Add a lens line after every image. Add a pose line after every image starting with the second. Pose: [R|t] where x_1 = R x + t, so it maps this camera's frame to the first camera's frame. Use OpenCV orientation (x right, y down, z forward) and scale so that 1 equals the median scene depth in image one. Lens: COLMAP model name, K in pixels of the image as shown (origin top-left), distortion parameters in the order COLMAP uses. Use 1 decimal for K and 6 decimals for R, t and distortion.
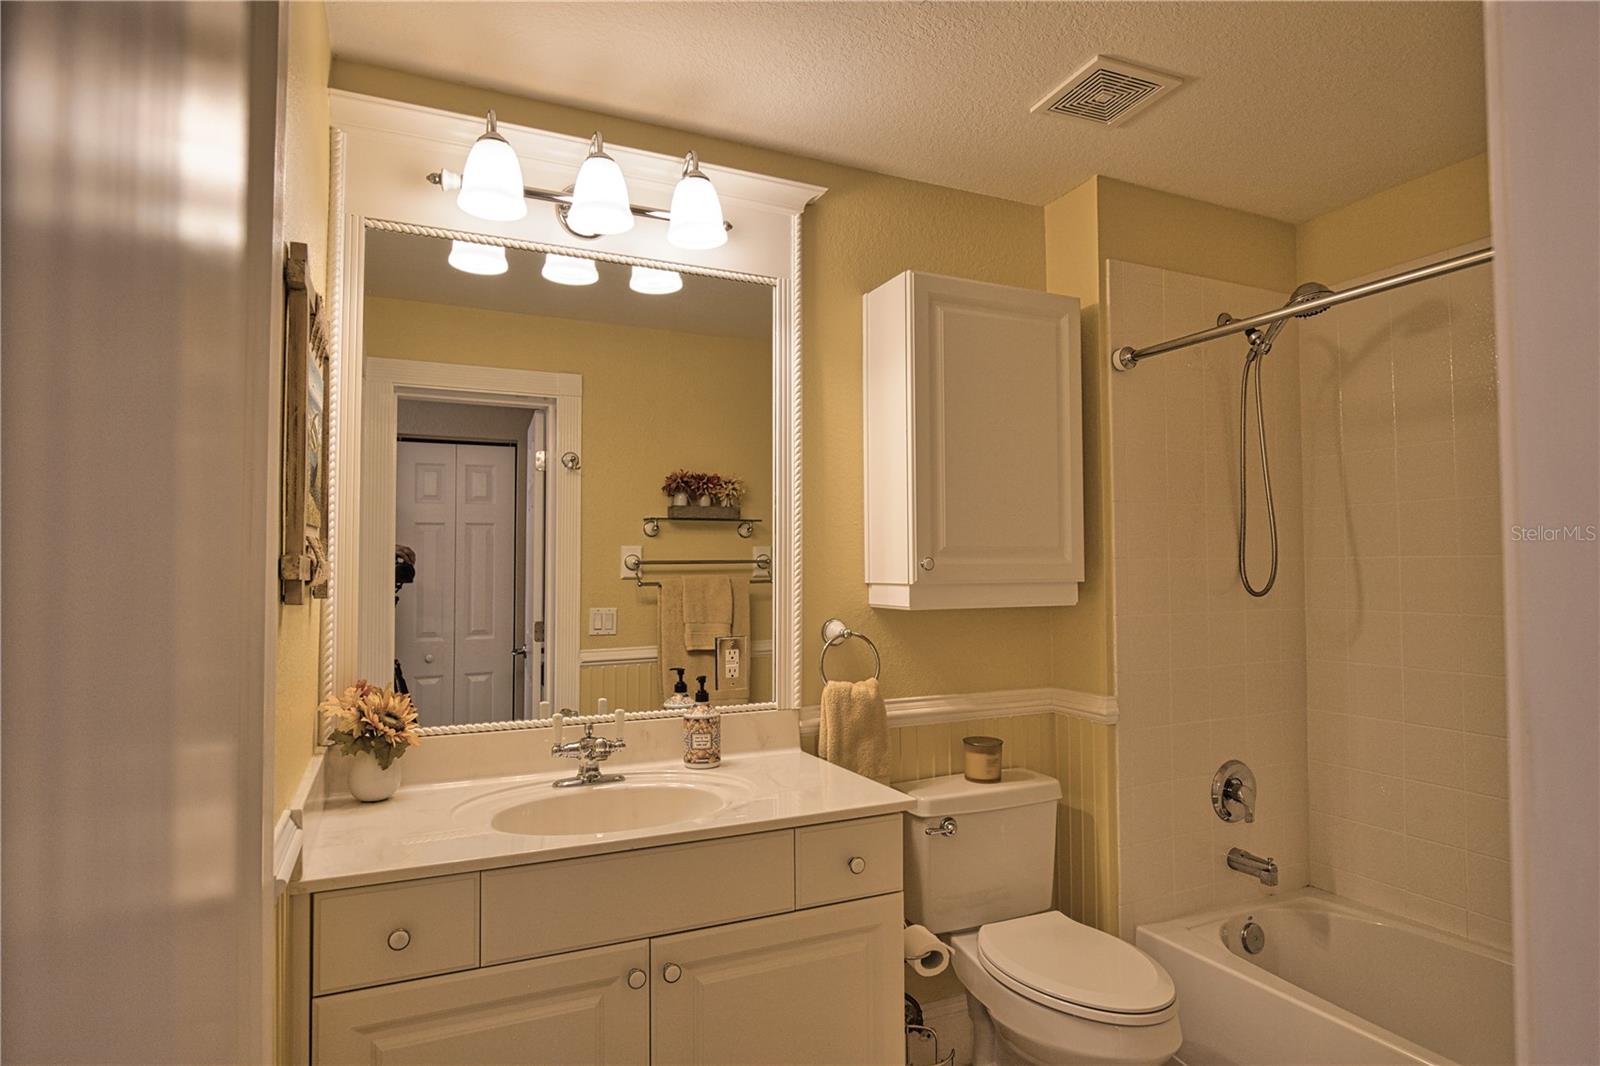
lens RADIAL K [[882.8, 0, 810.9], [0, 882.8, 542.2], [0, 0, 1]] dist [-0.012268, 0.001996]
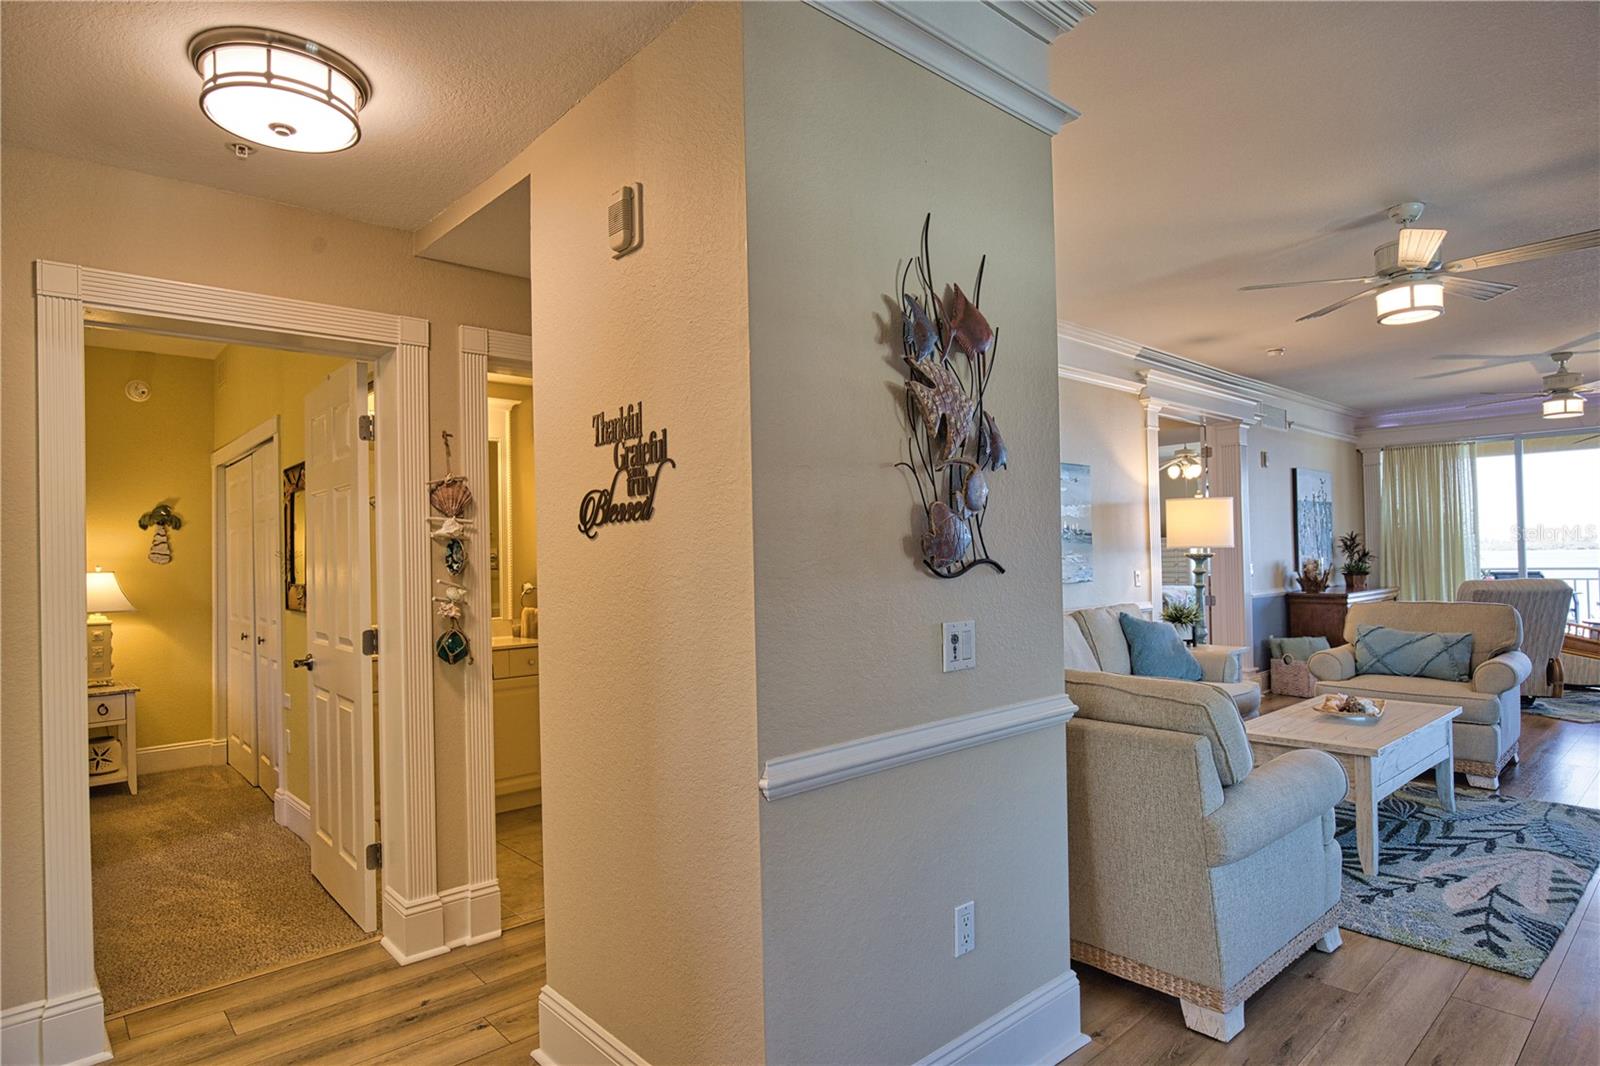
lens RADIAL K [[882.8, 0, 810.9], [0, 882.8, 542.2], [0, 0, 1]] dist [-0.012268, 0.001996]
pose [[0.953962, -0.013760, 0.299610, 0.040757], [0.009757, 0.999842, 0.014852, -0.042615], [-0.299767, -0.011245, 0.953946, -1.323222]]
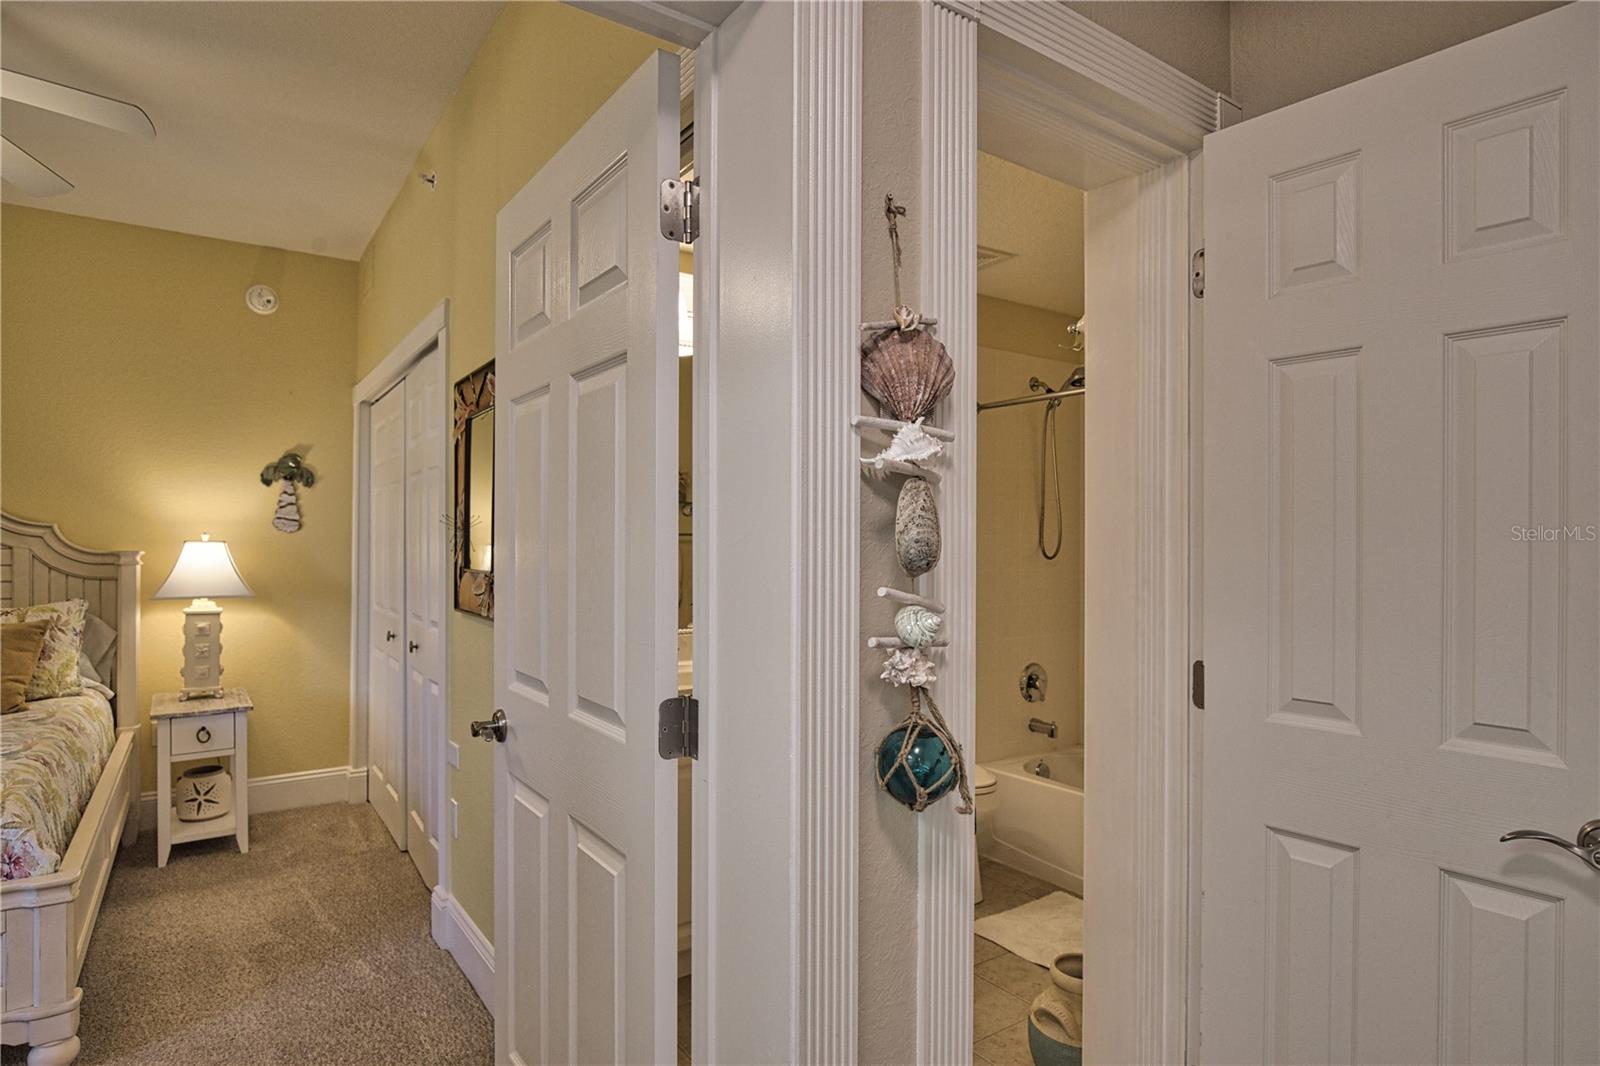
lens RADIAL K [[882.8, 0, 810.9], [0, 882.8, 542.2], [0, 0, 1]] dist [-0.012268, 0.001996]
pose [[0.984380, 0.005301, 0.175979, -0.194118], [-0.011158, 0.999416, 0.032311, -0.015610], [-0.175705, -0.033770, 0.983863, -0.482376]]
